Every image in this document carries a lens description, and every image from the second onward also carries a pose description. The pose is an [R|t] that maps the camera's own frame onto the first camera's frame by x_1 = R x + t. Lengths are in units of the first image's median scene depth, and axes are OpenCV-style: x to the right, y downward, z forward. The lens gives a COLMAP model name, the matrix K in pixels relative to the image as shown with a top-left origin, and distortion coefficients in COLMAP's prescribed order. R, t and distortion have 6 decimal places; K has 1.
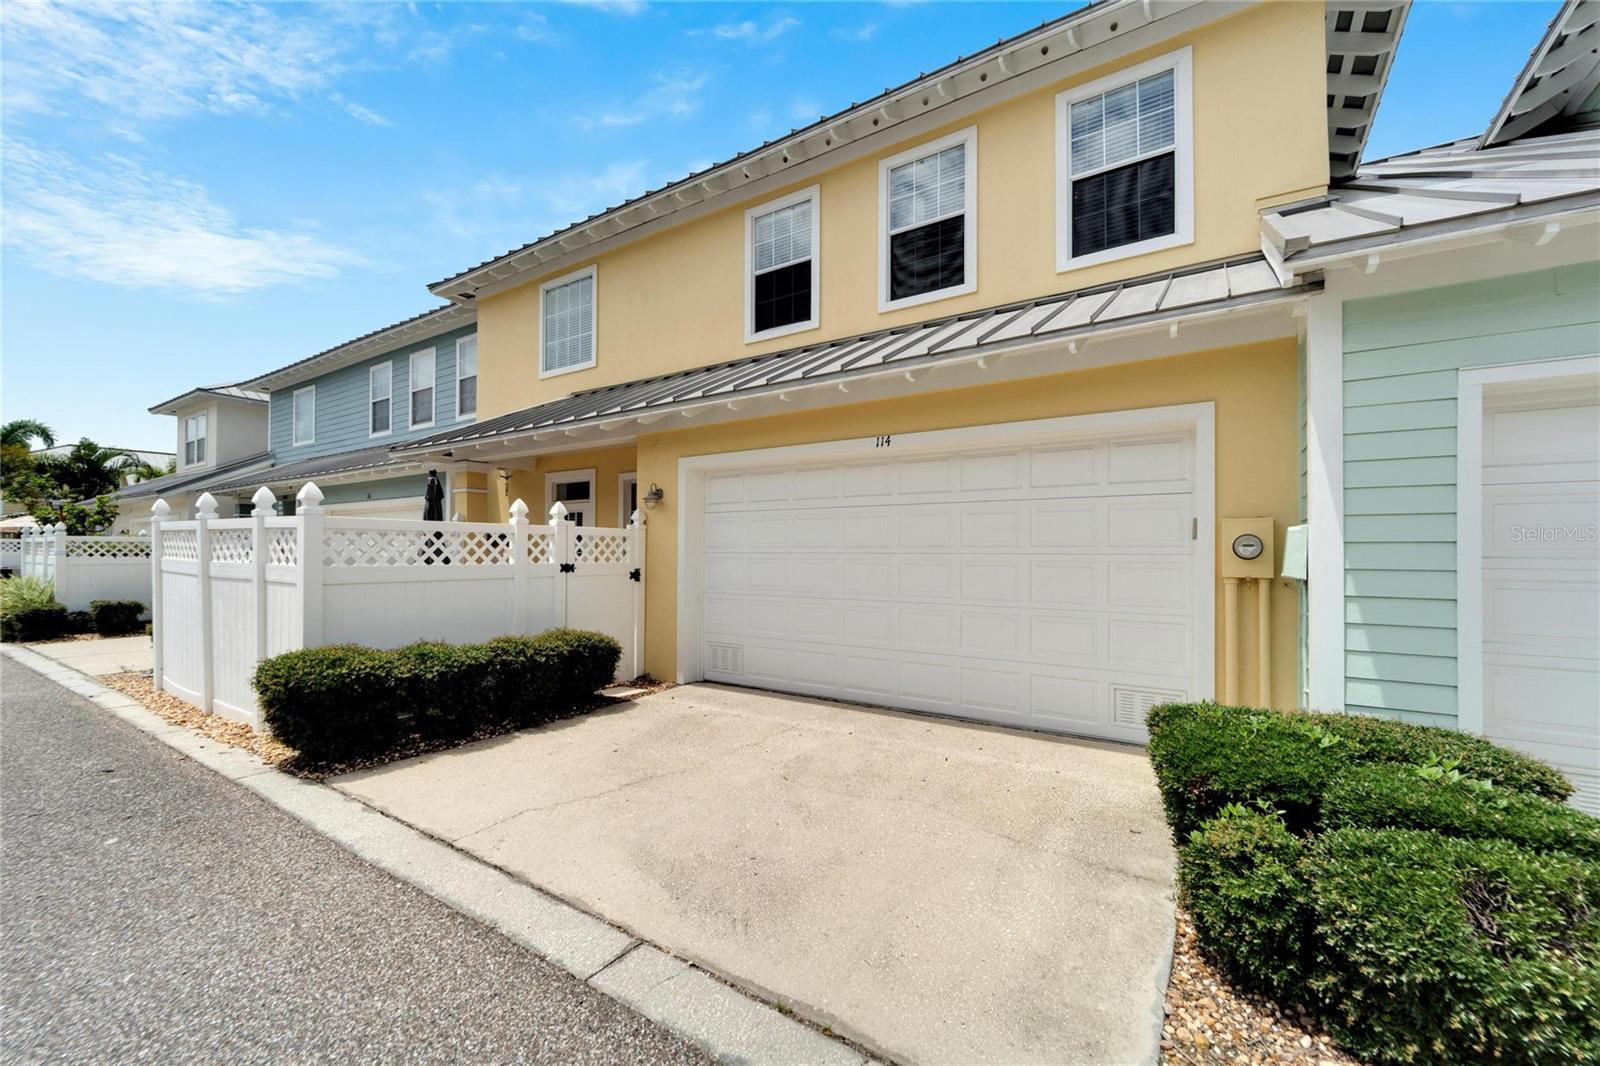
lens RADIAL K [[636.5, 0, 800.5], [0, 636.5, 501.5], [0, 0, 1]] dist [0.014080, -0.006770]
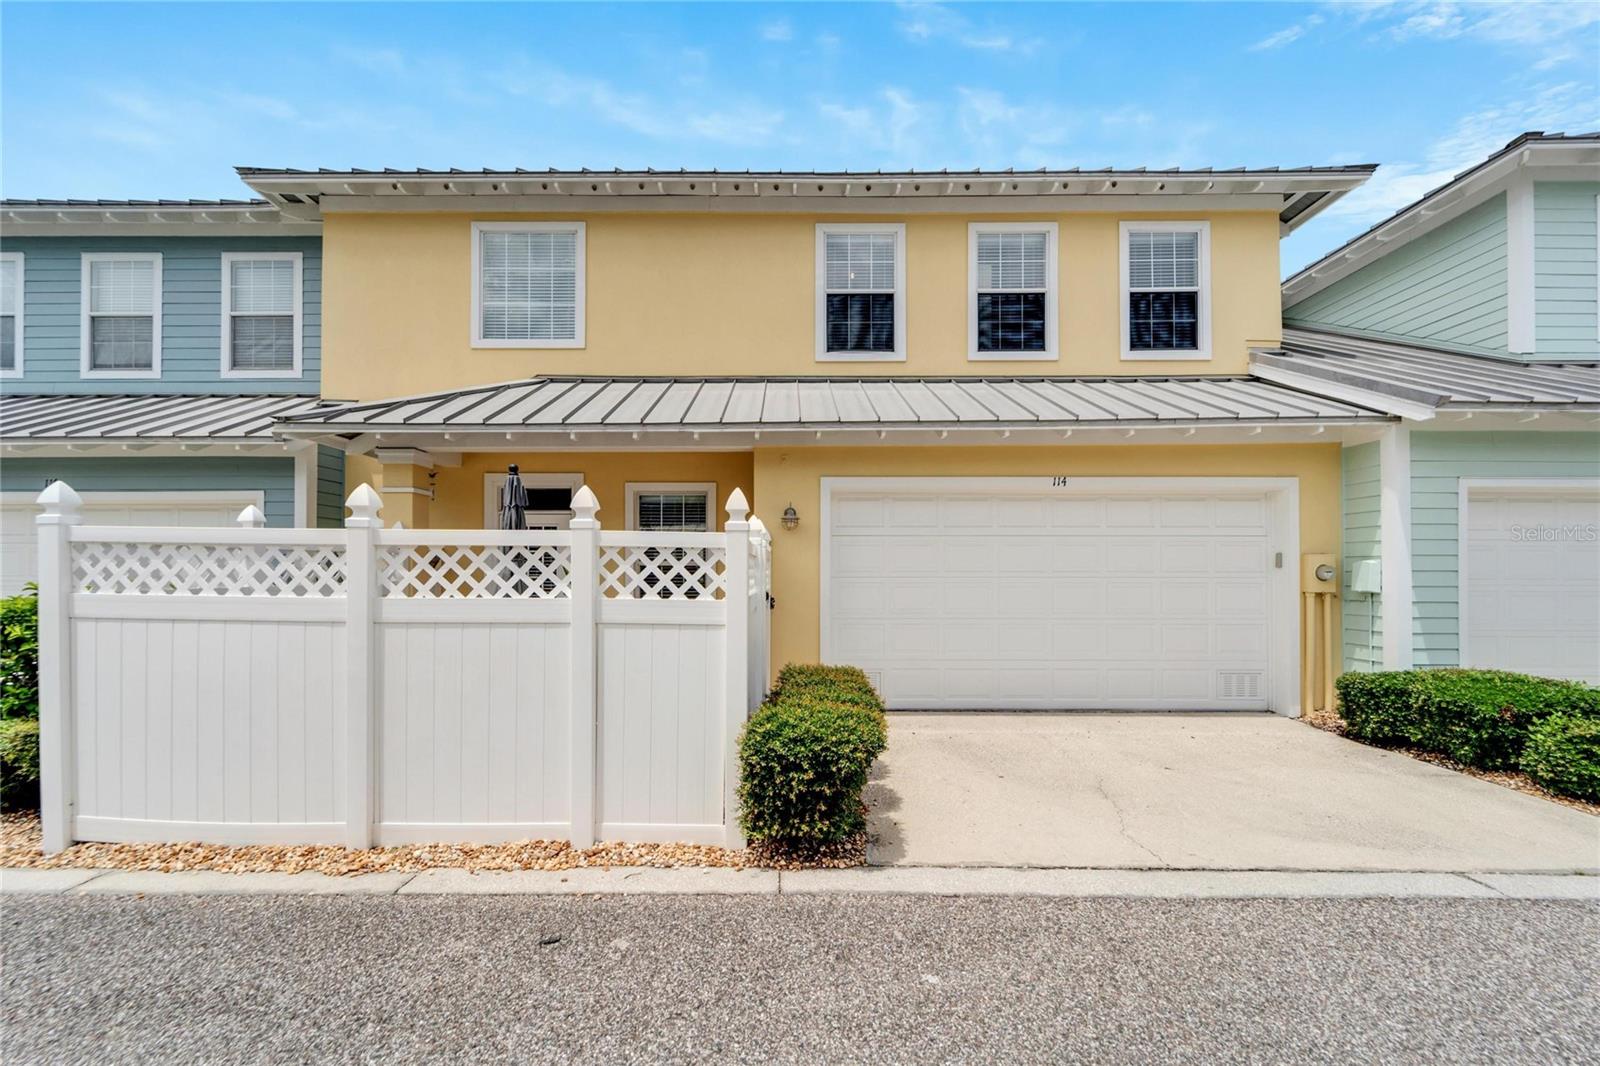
lens RADIAL K [[650.7, 0, 797.4], [0, 650.7, 528.7], [0, 0, 1]] dist [0.002037, -0.000185]
pose [[0.837132, 0.036999, 0.545748, -1.120070], [-0.041241, 0.999139, -0.004476, 0.020174], [-0.545444, -0.018761, 0.837937, 0.325812]]
